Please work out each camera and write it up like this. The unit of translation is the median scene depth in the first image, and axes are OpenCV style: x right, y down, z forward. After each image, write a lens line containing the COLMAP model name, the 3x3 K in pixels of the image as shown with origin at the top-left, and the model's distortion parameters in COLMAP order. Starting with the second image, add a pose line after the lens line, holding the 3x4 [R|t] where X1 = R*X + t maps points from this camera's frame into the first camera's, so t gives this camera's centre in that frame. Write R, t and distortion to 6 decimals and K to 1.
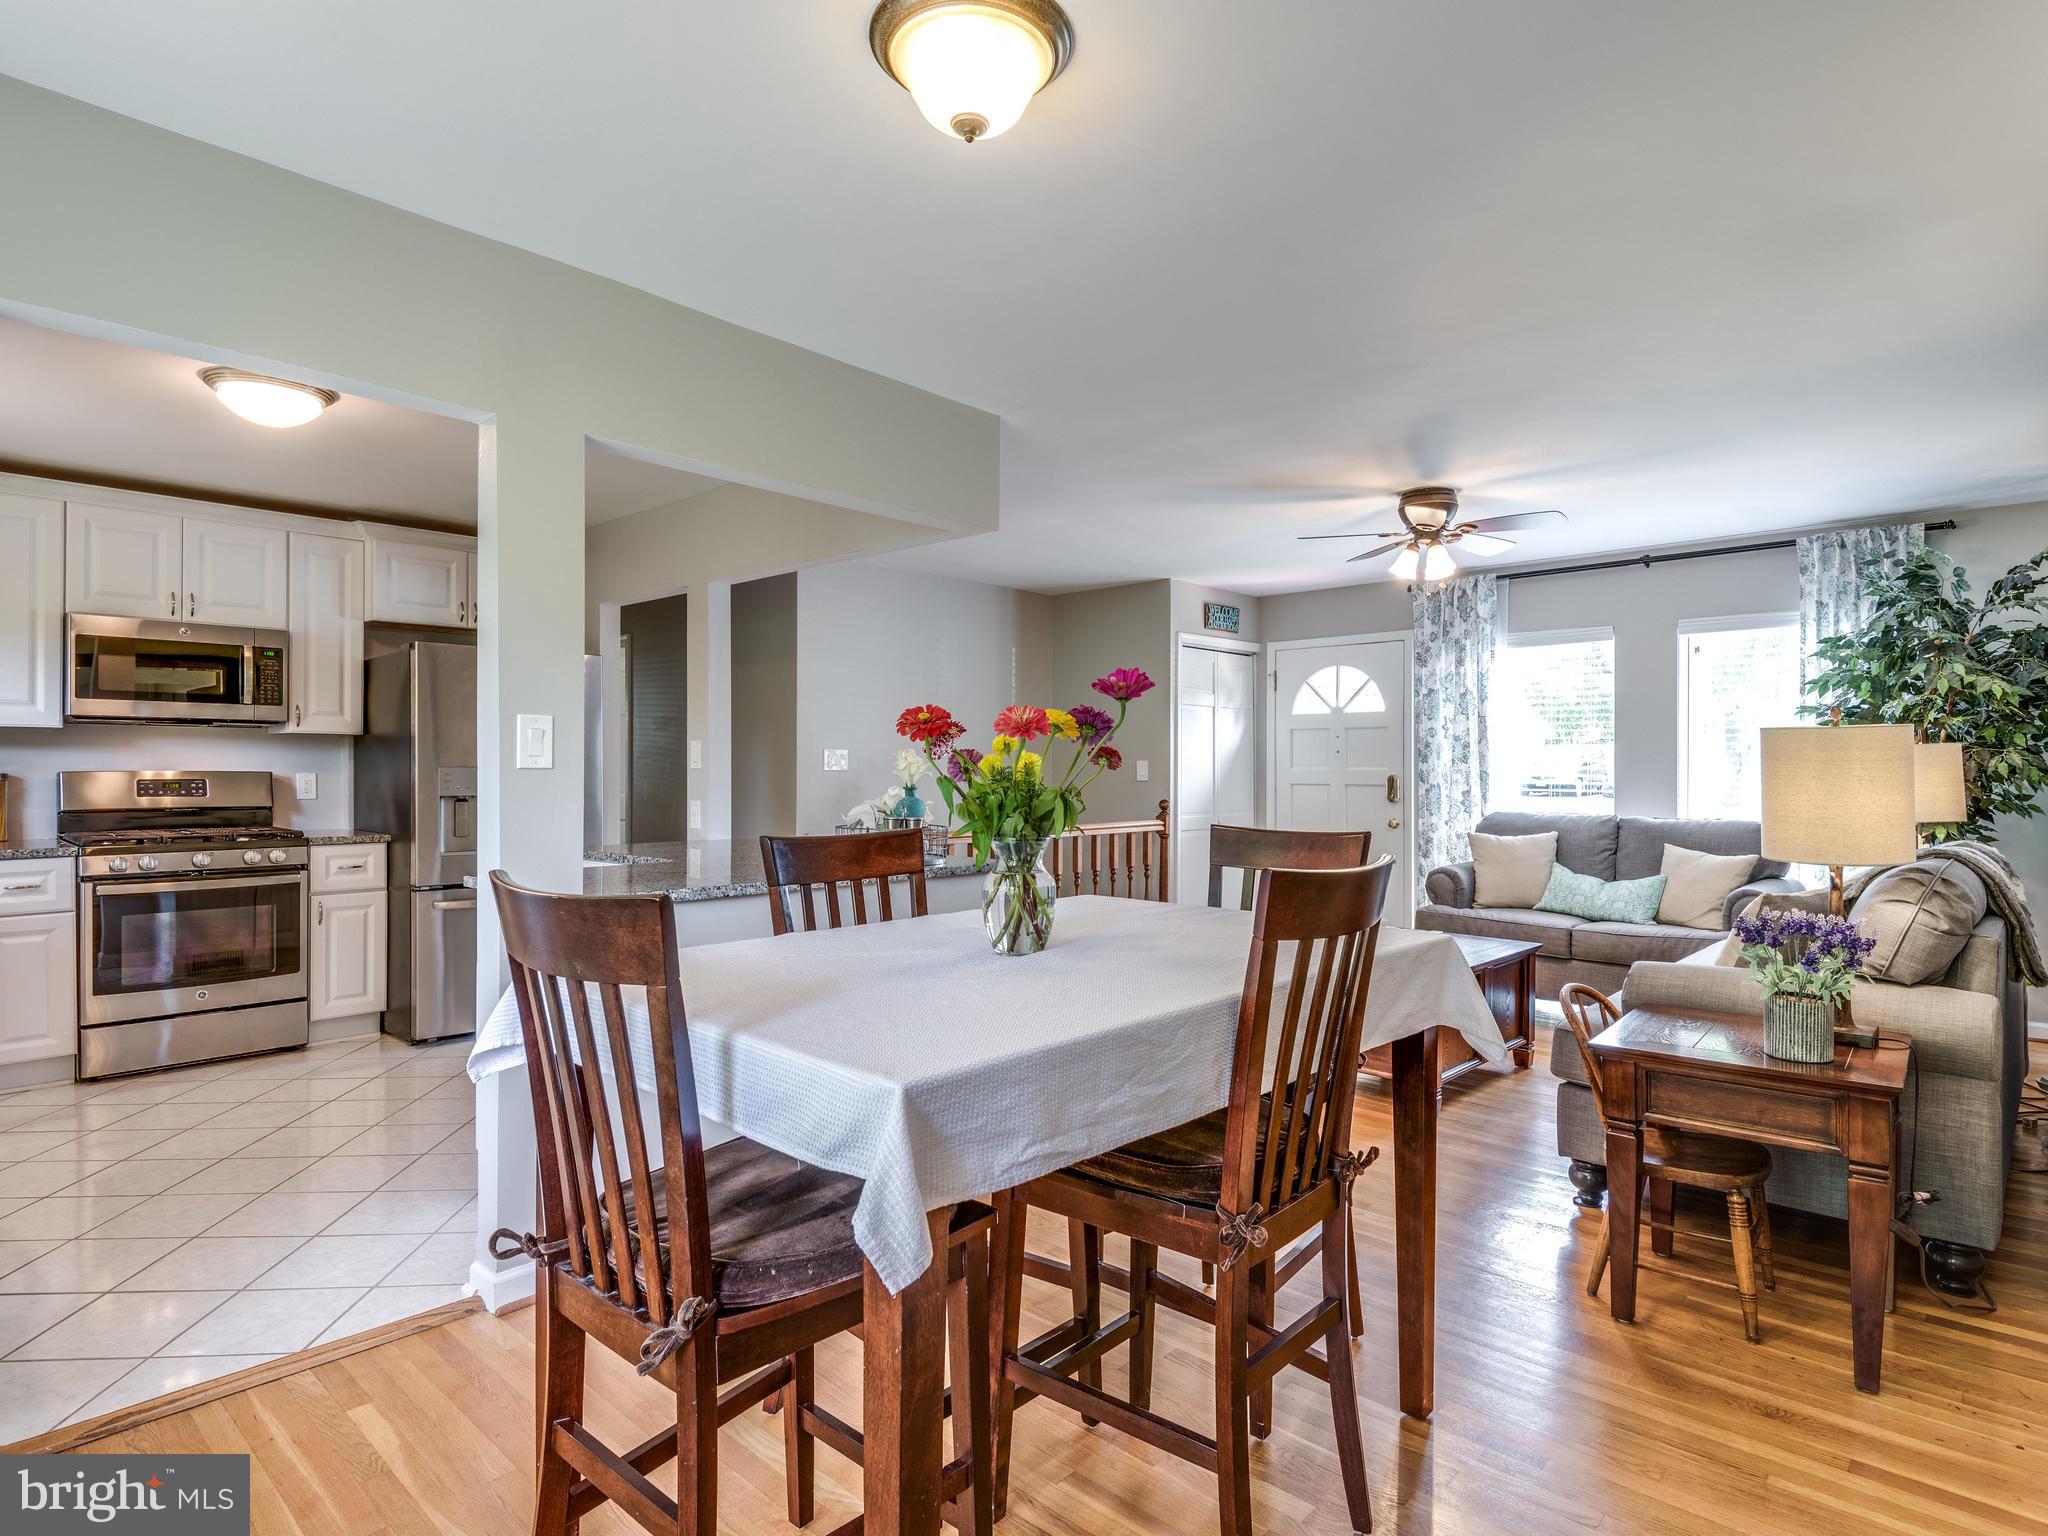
lens RADIAL K [[1093.1, 0, 1028.4], [0, 1093.1, 772.9], [0, 0, 1]] dist [0.031262, -0.026455]
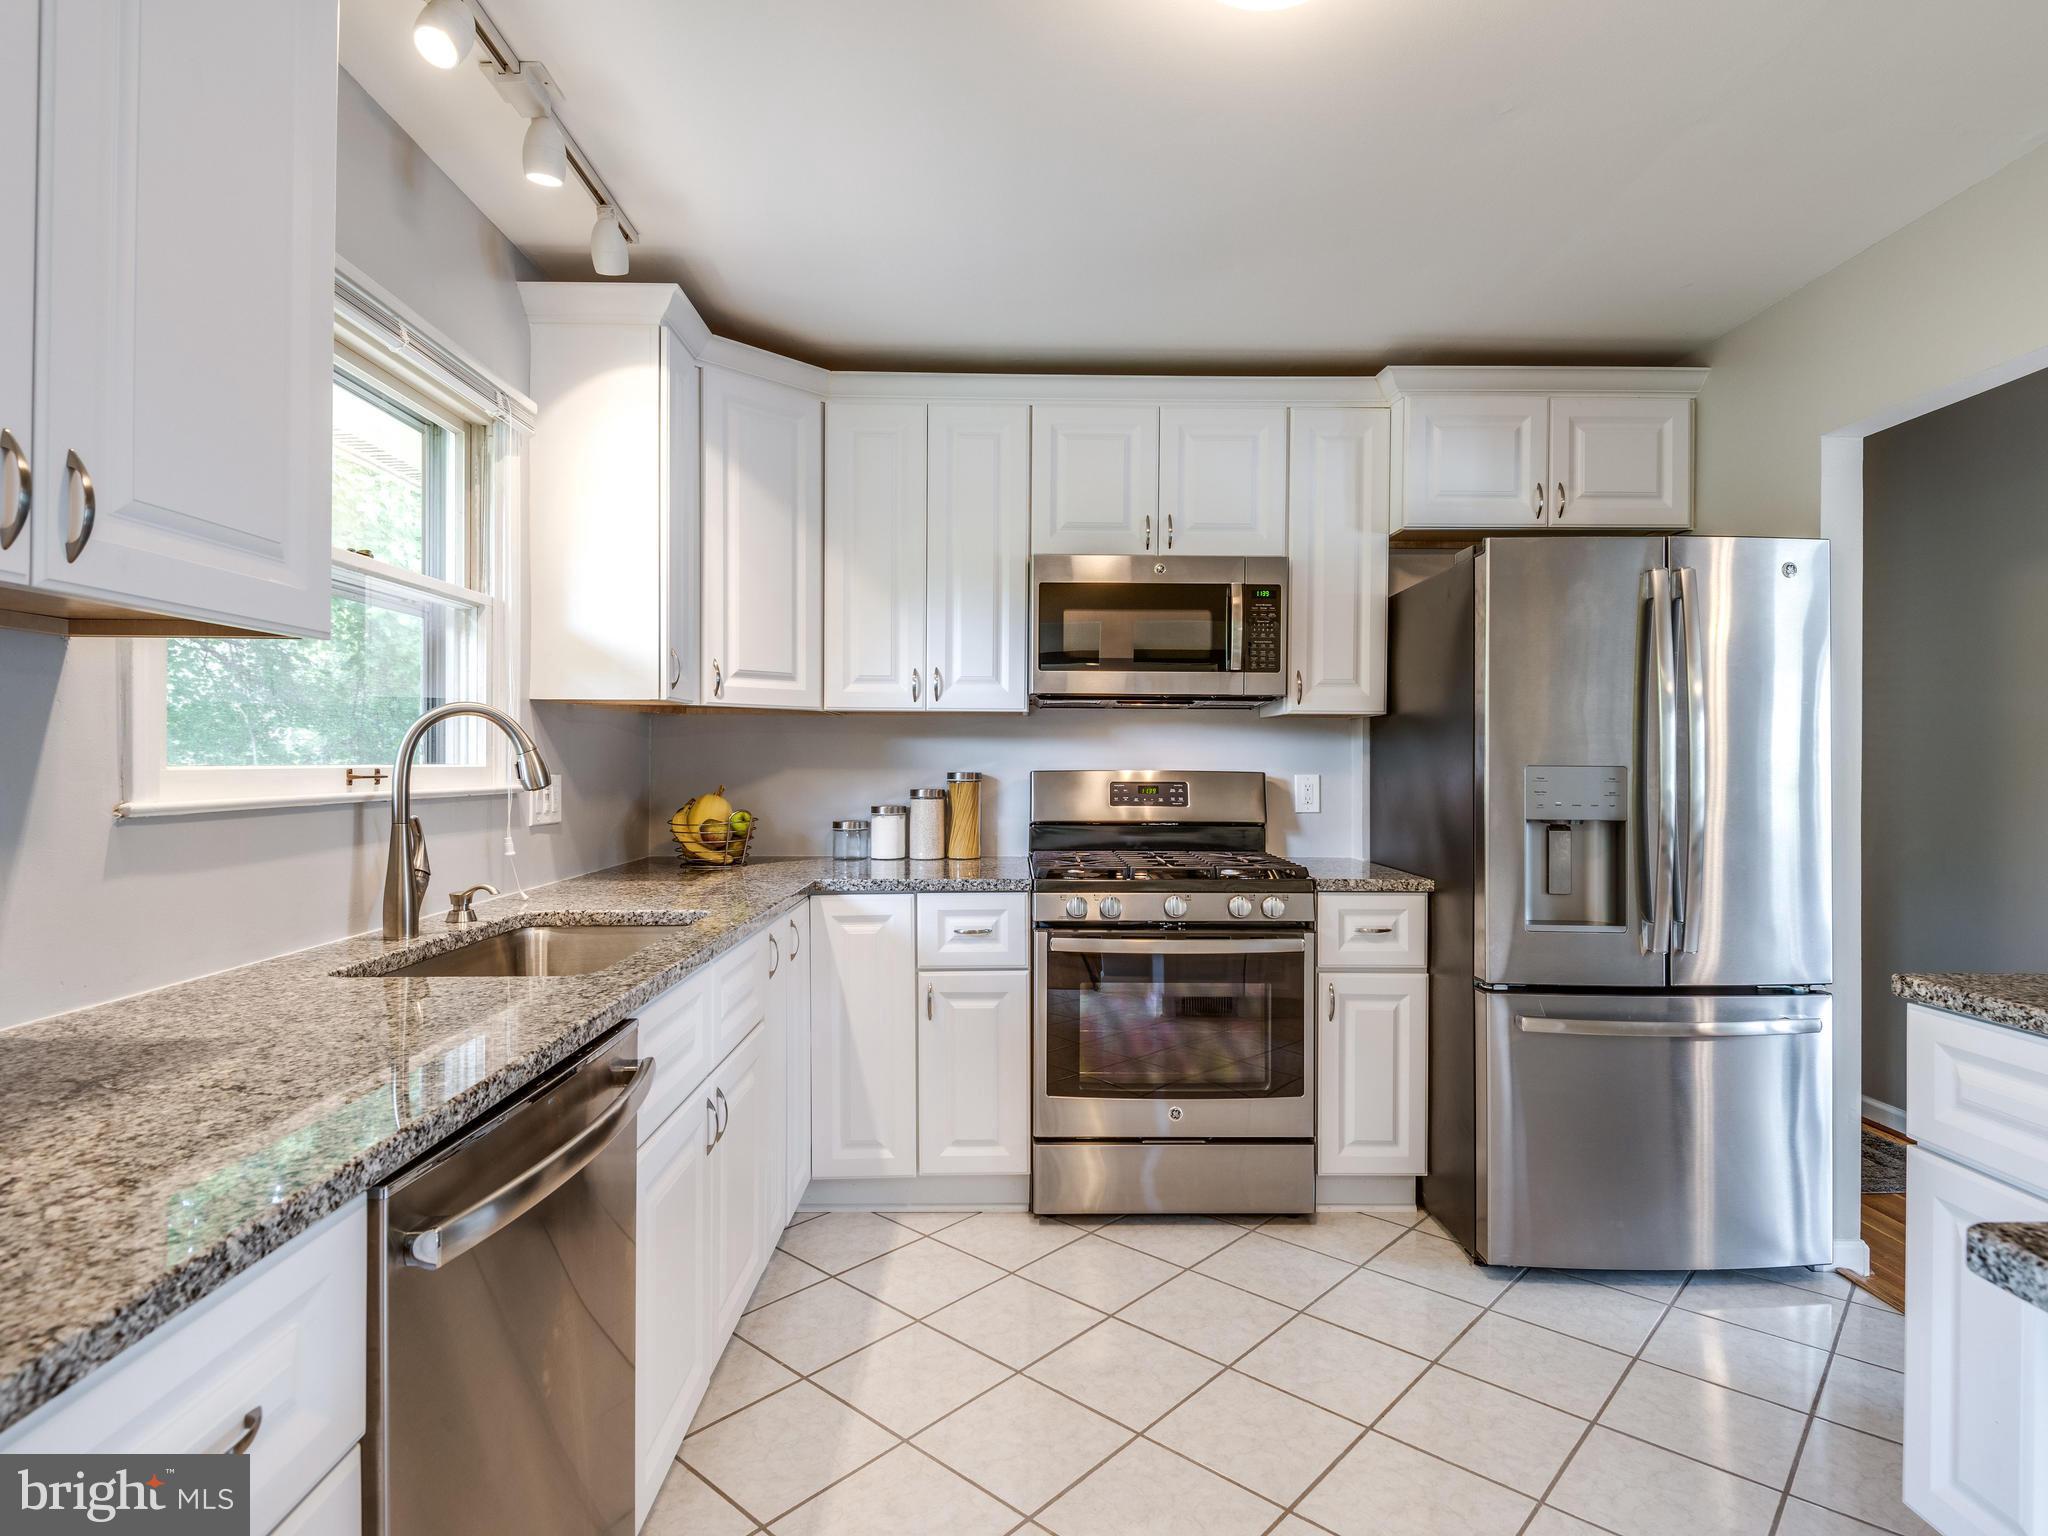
lens RADIAL K [[1090.3, 0, 1041.5], [0, 1090.3, 757.4], [0, 0, 1]] dist [0.036242, -0.028299]
pose [[0.700028, -0.003935, -0.714105, -0.313464], [-0.006847, 0.999902, -0.012222, -0.001204], [0.714083, 0.013445, 0.699932, 0.447135]]
